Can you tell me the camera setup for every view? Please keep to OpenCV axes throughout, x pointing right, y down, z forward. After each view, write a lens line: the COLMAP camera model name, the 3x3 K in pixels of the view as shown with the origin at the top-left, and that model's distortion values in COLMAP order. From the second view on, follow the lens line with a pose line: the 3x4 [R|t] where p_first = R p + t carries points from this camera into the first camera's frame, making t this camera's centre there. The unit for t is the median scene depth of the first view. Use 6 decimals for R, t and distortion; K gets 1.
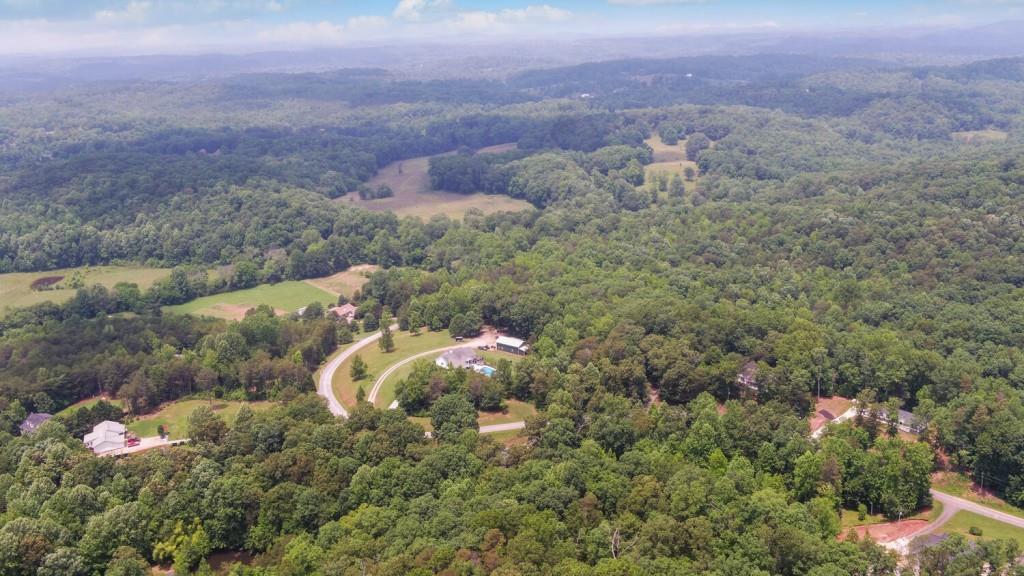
lens RADIAL K [[895.8, 0, 512.0], [0, 895.8, 288.0], [0, 0, 1]] dist [0.009385, -0.009188]
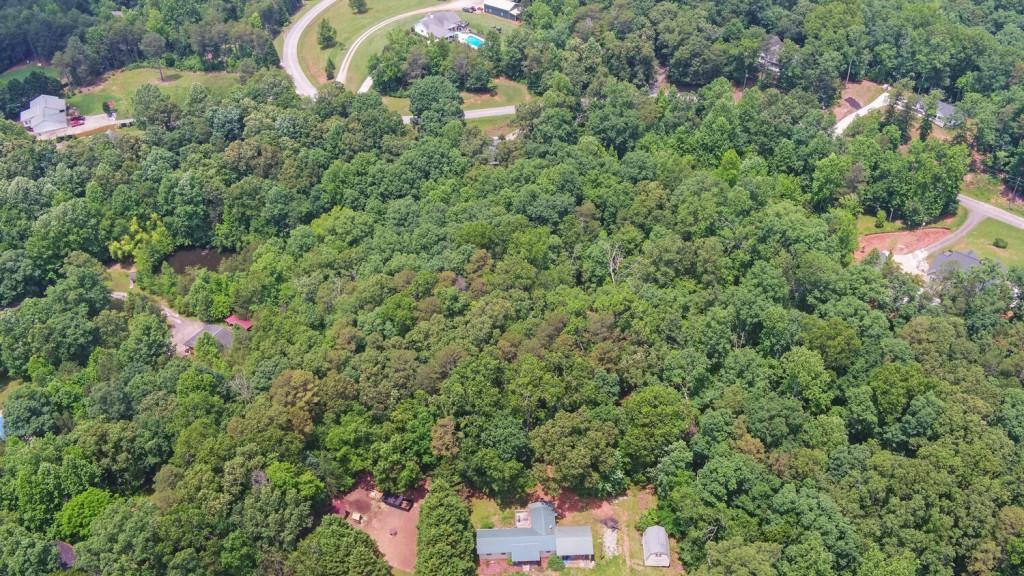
lens RADIAL K [[895.8, 0, 512.0], [0, 895.8, 288.0], [0, 0, 1]] dist [0.009385, -0.009188]
pose [[0.999761, 0.011561, 0.018582, -0.004190], [-0.017871, 0.921363, 0.388293, -0.033679], [-0.012632, -0.388532, 0.921349, 0.120397]]
